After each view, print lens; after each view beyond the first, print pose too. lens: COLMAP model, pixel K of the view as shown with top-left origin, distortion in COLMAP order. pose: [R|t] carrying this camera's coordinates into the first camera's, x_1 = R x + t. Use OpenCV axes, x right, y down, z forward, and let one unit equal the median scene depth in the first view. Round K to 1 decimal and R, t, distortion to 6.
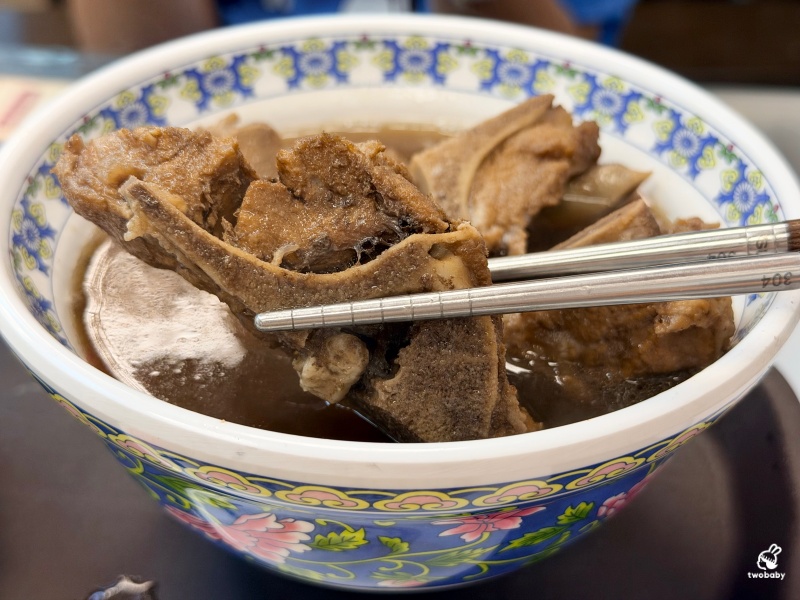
lens RADIAL K [[1234.2, 0, 400.0], [0, 1234.2, 300.0], [0, 0, 1]] dist [0.112889, -0.030835]
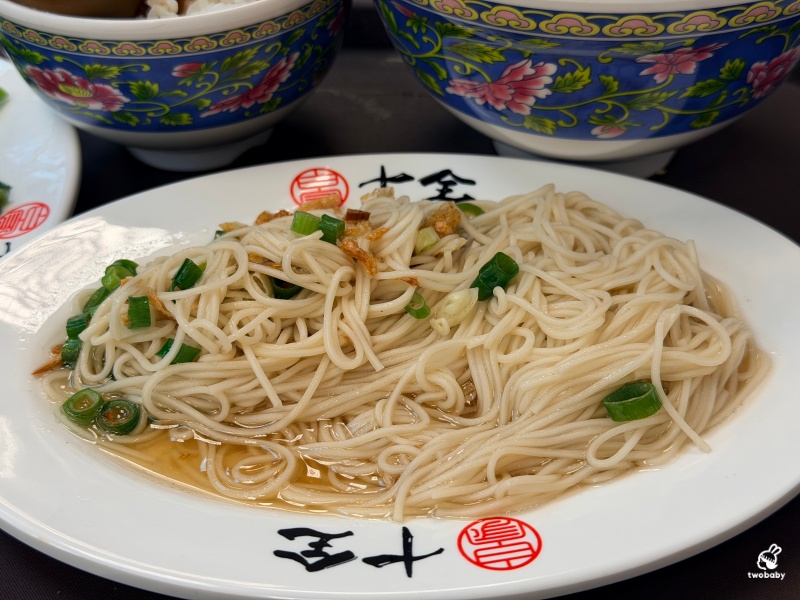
lens RADIAL K [[1234.2, 0, 400.0], [0, 1234.2, 300.0], [0, 0, 1]] dist [0.112889, -0.030835]
pose [[0.994328, 0.022214, -0.104015, -0.070326], [-0.018482, 0.999155, 0.036705, 0.305246], [0.104742, -0.034574, 0.993898, -0.408467]]
